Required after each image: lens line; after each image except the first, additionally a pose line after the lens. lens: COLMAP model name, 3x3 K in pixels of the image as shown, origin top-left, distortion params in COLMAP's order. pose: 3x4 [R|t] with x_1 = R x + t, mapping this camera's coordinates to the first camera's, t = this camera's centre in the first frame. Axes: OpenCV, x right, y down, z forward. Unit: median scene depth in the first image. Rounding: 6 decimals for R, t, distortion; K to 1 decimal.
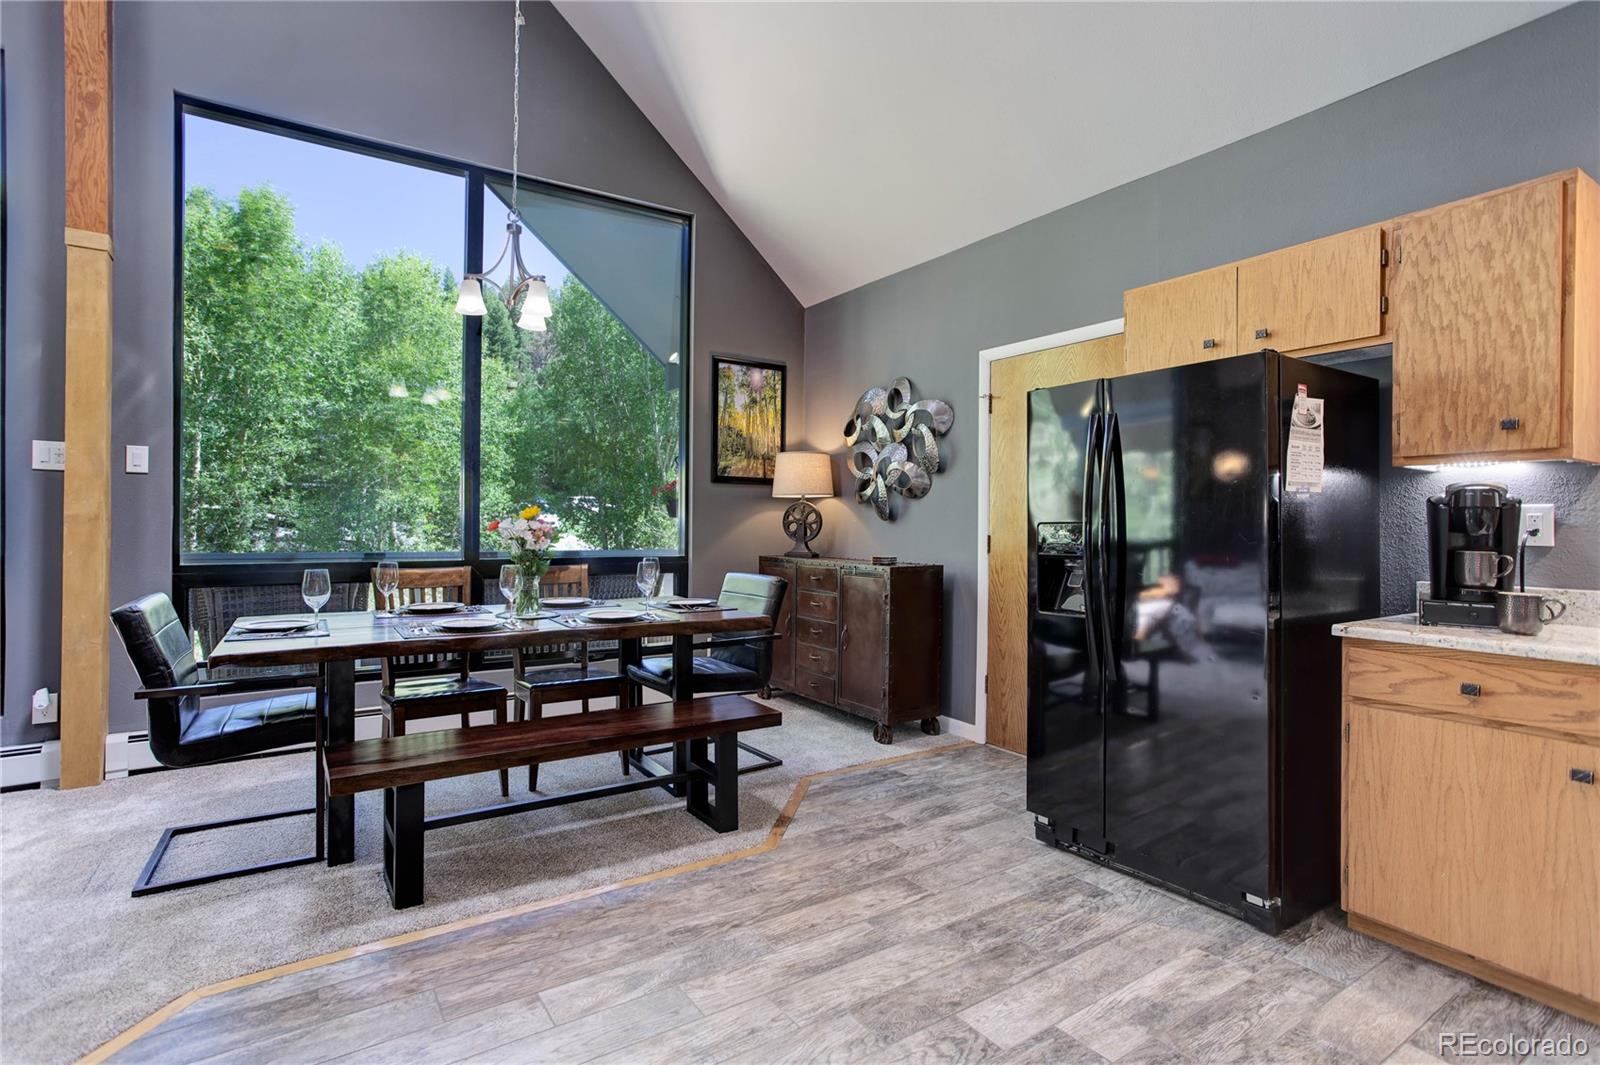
lens RADIAL K [[787.1, 0, 786.7], [0, 787.1, 519.5], [0, 0, 1]] dist [-0.054289, 0.036618]
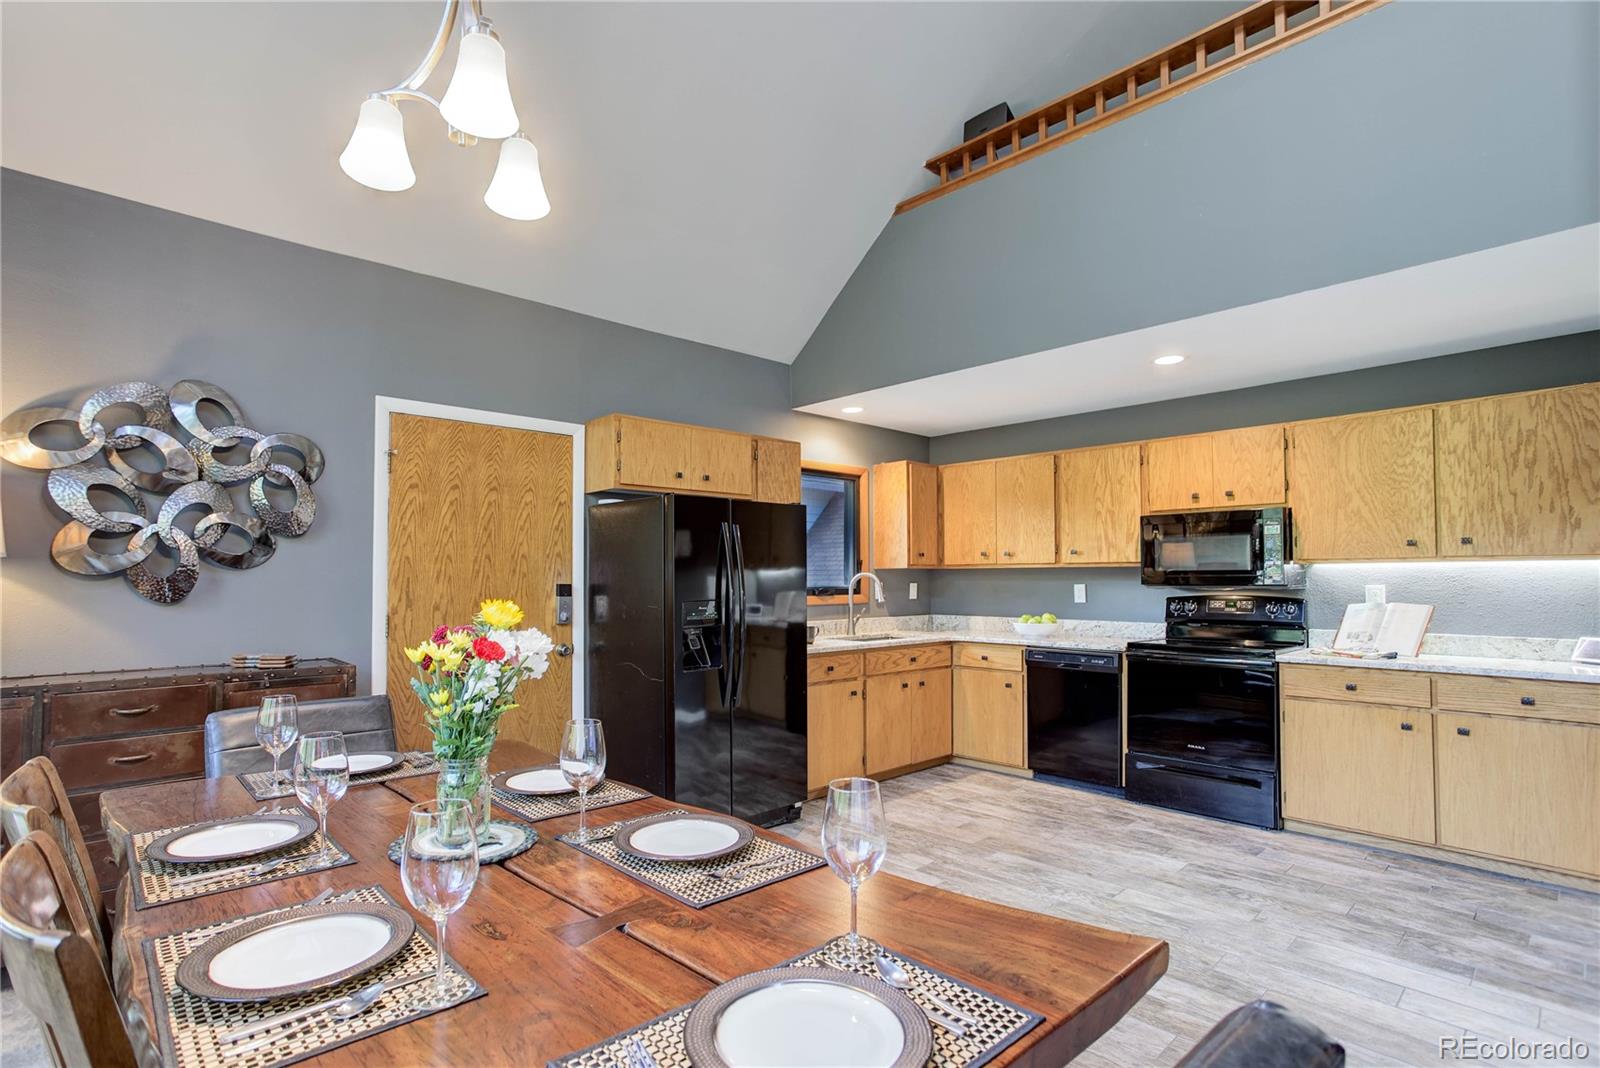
lens RADIAL K [[781.6, 0, 780.9], [0, 781.6, 562.0], [0, 0, 1]] dist [-0.046291, 0.028427]
pose [[-0.169228, 0.017191, 0.985427, -0.796898], [-0.002727, 0.999836, -0.017911, -0.029964], [-0.985573, -0.005719, -0.169154, 0.896321]]
